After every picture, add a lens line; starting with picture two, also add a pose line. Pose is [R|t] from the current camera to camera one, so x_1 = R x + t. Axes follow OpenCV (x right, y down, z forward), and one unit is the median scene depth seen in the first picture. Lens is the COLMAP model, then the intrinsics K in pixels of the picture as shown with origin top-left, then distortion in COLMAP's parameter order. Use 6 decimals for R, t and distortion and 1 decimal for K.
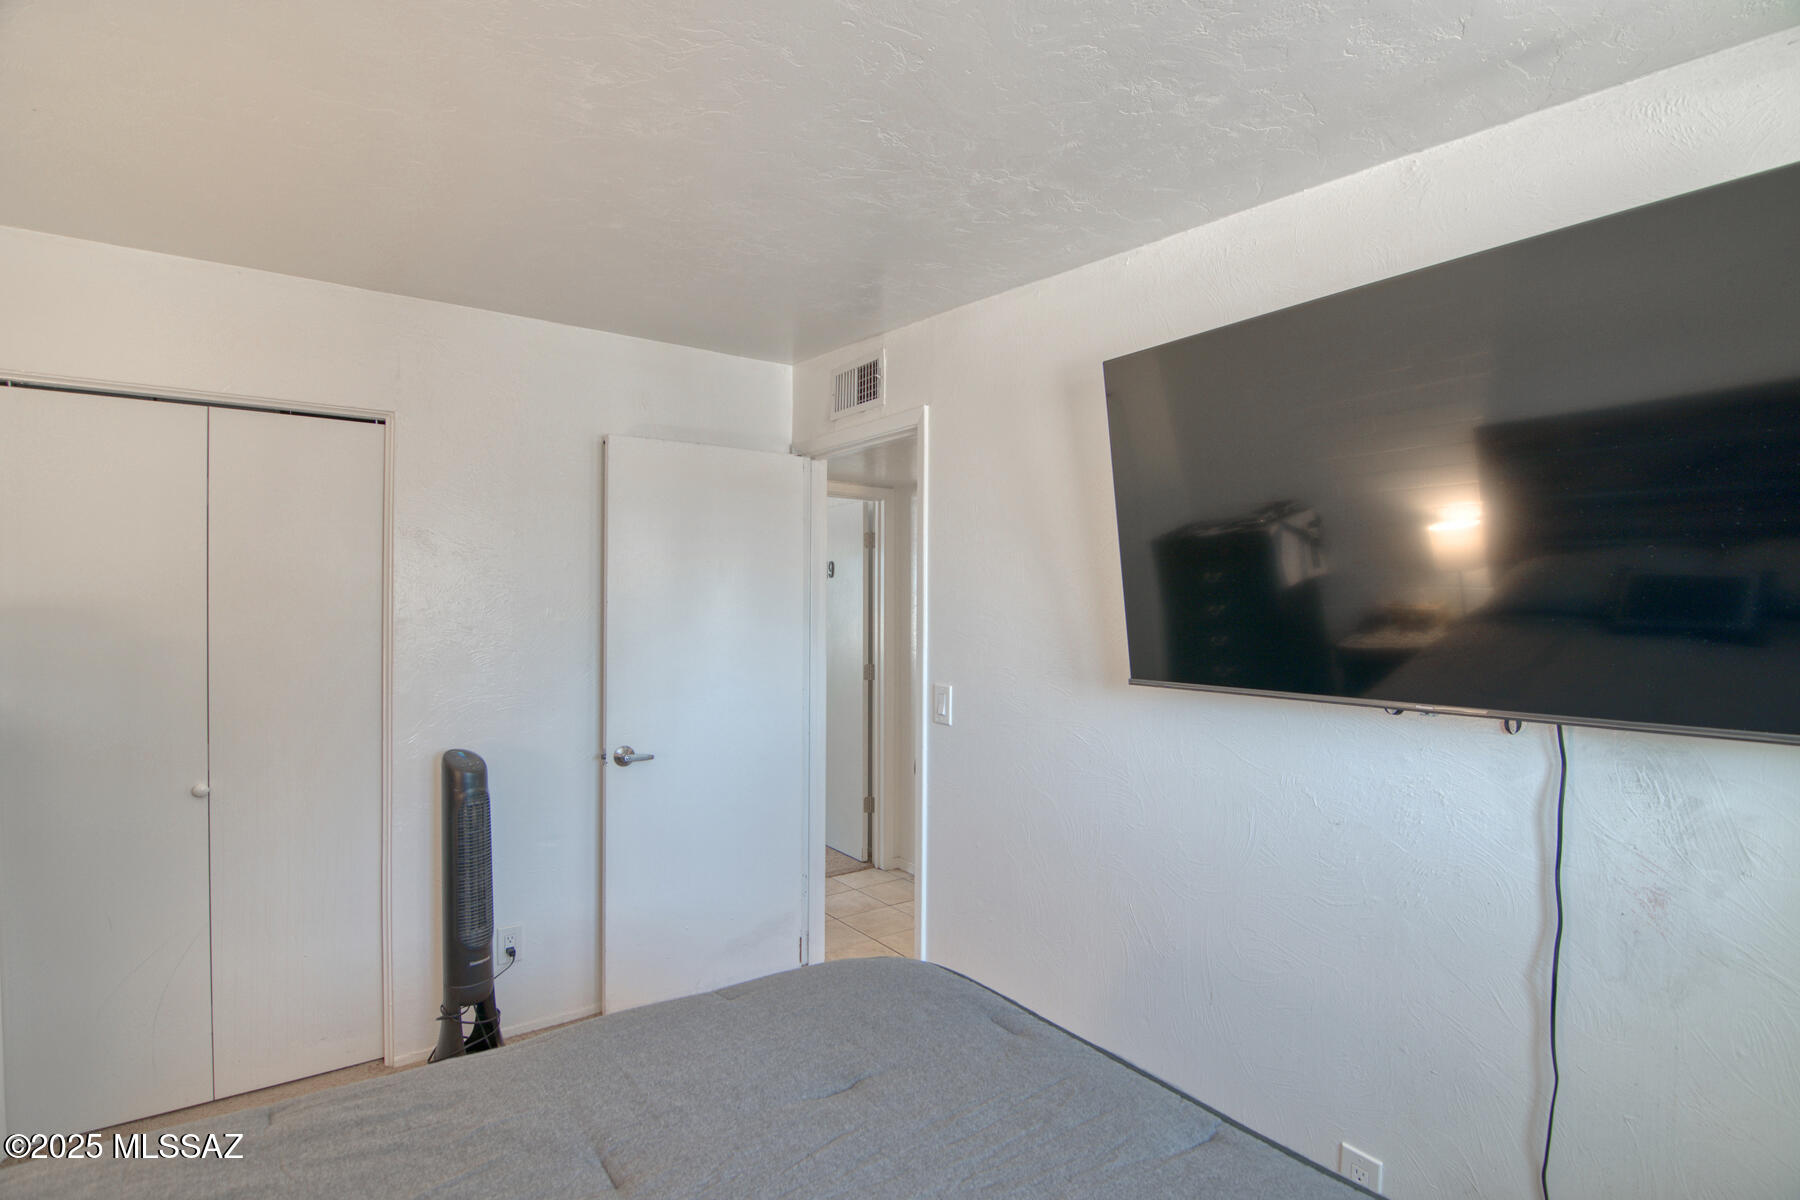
lens RADIAL K [[868.0, 0, 899.5], [0, 868.0, 602.9], [0, 0, 1]] dist [-0.009519, -0.008447]
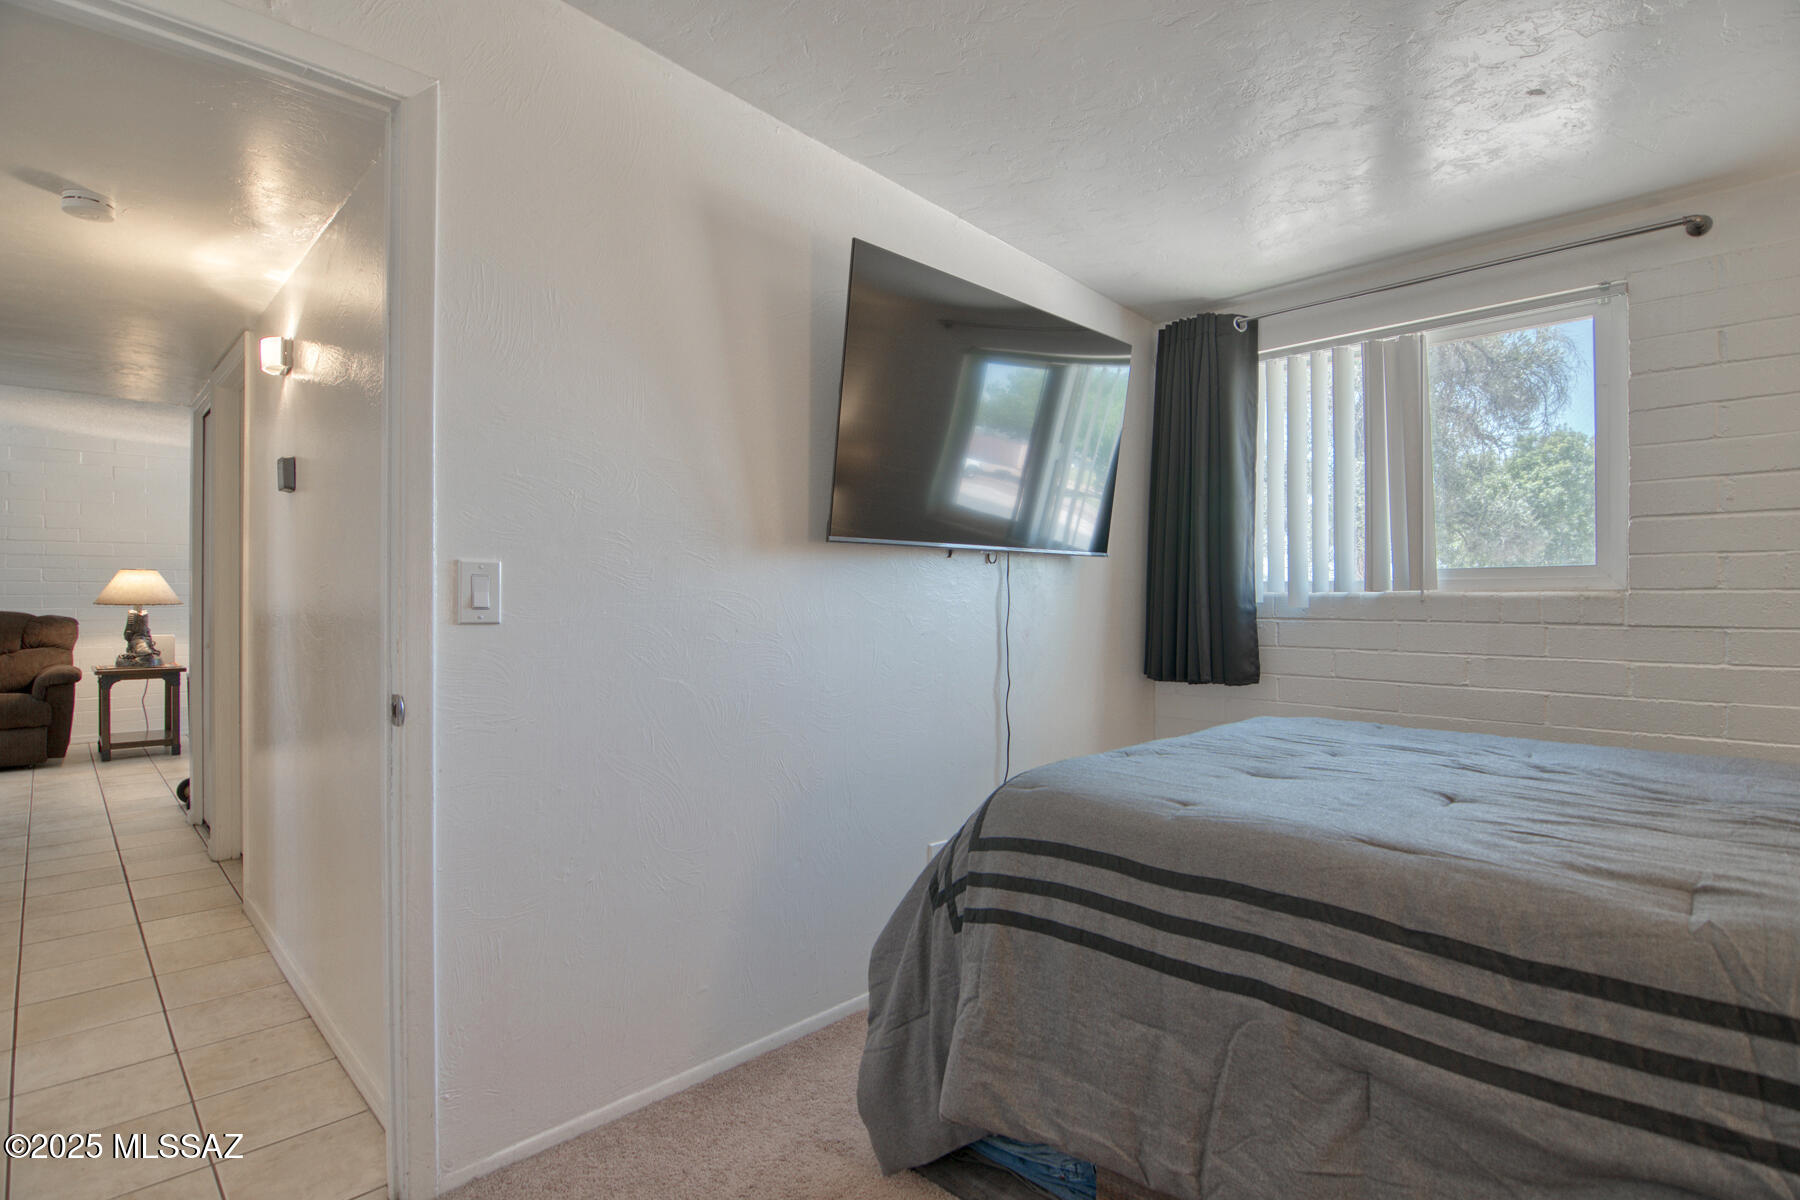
lens RADIAL K [[868.0, 0, 899.7], [0, 868.0, 595.8], [0, 0, 1]] dist [-0.009519, -0.008447]
pose [[-0.159546, -0.008271, 0.987156, -0.809097], [-0.003913, 0.999962, 0.007745, 0.151649], [-0.987183, -0.002627, -0.159572, 1.076958]]
